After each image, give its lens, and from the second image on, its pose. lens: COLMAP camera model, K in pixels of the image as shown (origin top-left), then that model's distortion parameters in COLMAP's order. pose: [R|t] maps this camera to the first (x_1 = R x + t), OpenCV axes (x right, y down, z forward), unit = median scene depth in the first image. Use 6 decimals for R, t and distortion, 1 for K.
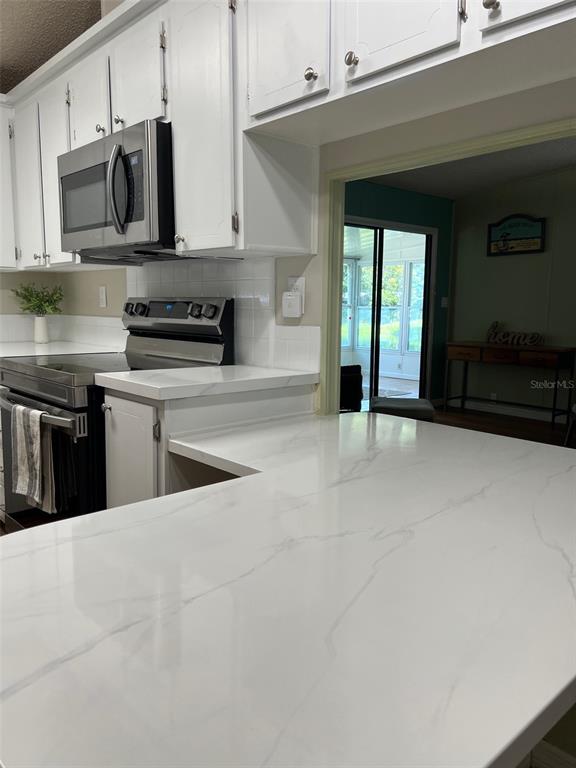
lens RADIAL K [[576.1, 0, 292.6], [0, 576.1, 384.8], [0, 0, 1]] dist [0.061378, -0.075746]
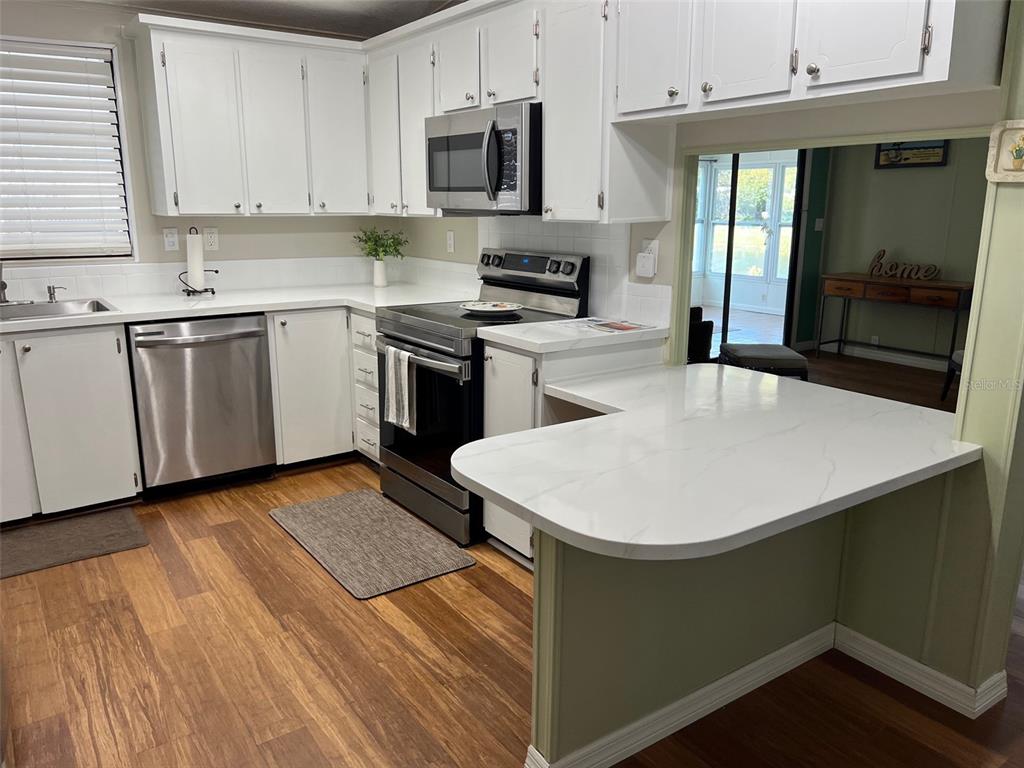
lens RADIAL K [[768.1, 0, 518.9], [0, 768.1, 379.3], [0, 0, 1]] dist [0.061378, -0.075746]
pose [[0.991708, 0.022106, -0.126599, -0.048723], [-0.011223, 0.996228, 0.086043, -0.044495], [0.128023, -0.083909, 0.988215, -0.490957]]
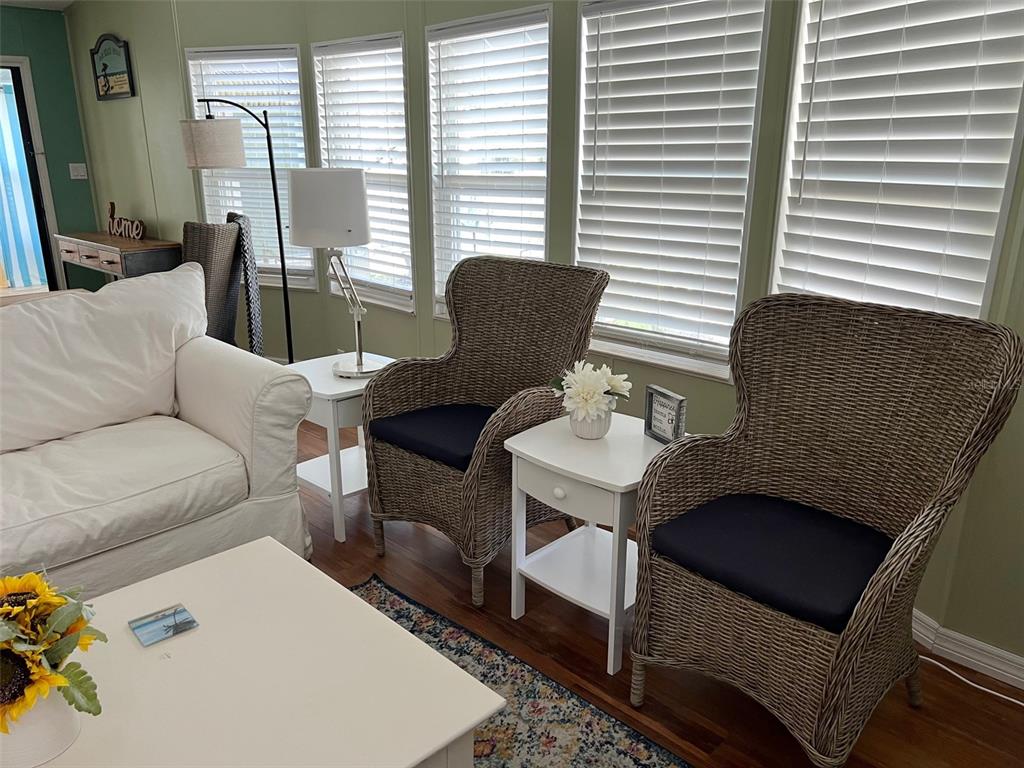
lens RADIAL K [[768.1, 0, 514.0], [0, 768.1, 387.5], [0, 0, 1]] dist [0.061378, -0.075746]
pose [[0.997913, -0.027653, 0.058351, 2.187221], [0.018314, 0.987760, 0.154900, -0.082965], [-0.061921, -0.153508, 0.986205, 0.149056]]
